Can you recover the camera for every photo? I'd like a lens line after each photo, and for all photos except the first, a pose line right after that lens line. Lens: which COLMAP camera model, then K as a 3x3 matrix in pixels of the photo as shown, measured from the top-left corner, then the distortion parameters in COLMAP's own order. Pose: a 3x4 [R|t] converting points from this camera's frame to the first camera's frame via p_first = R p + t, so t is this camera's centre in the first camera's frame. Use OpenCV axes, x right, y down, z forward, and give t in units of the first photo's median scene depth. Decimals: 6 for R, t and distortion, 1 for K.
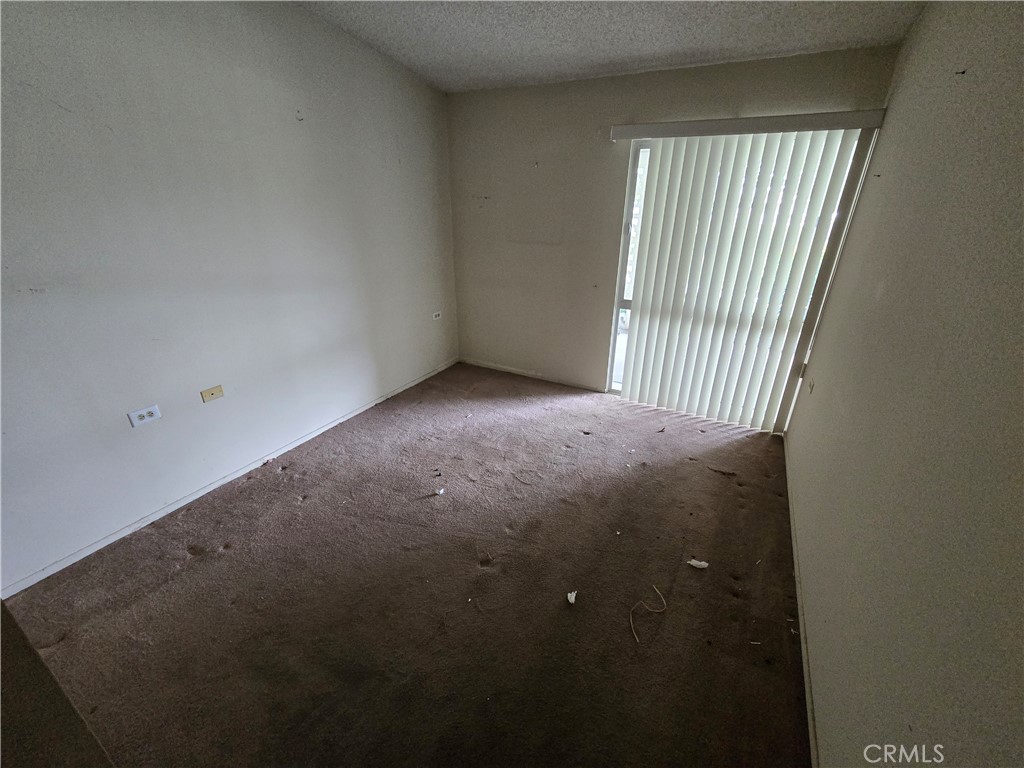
lens RADIAL K [[416.9, 0, 510.5], [0, 416.9, 379.8], [0, 0, 1]] dist [0.001728, 0.000009]
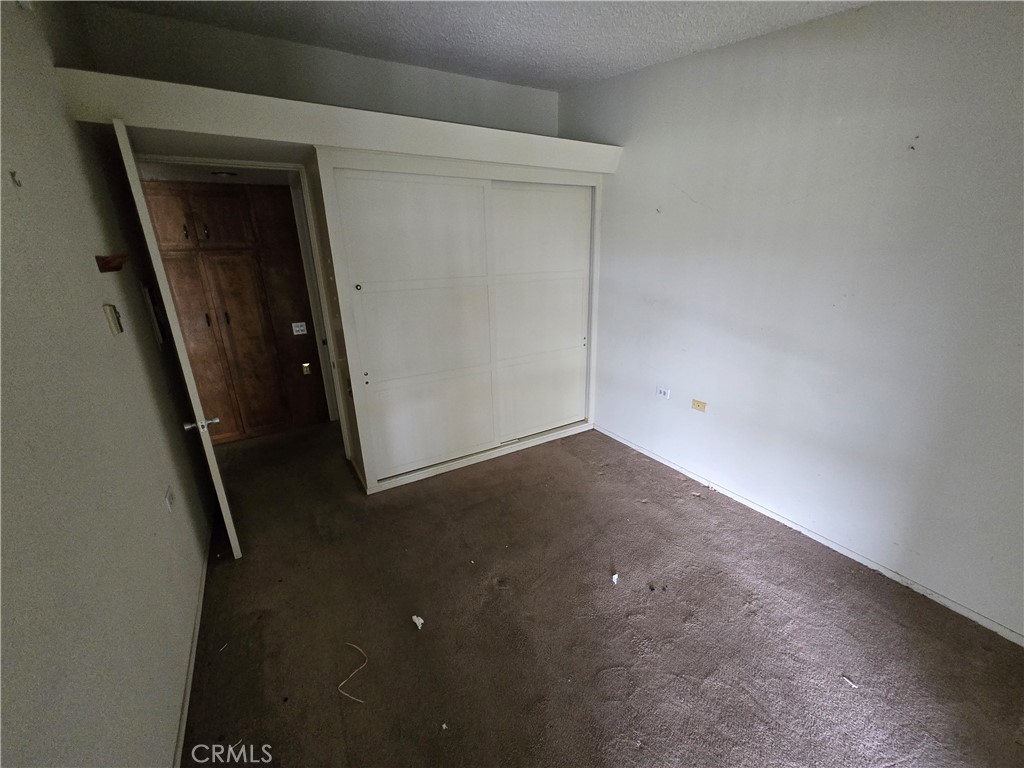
lens RADIAL K [[416.9, 0, 510.5], [0, 416.9, 379.8], [0, 0, 1]] dist [0.001728, 0.000009]
pose [[-0.499876, 0.271940, -0.822297, 0.490844], [-0.319300, 0.824690, 0.466835, -0.372351], [0.805091, 0.495919, -0.325412, 0.788213]]
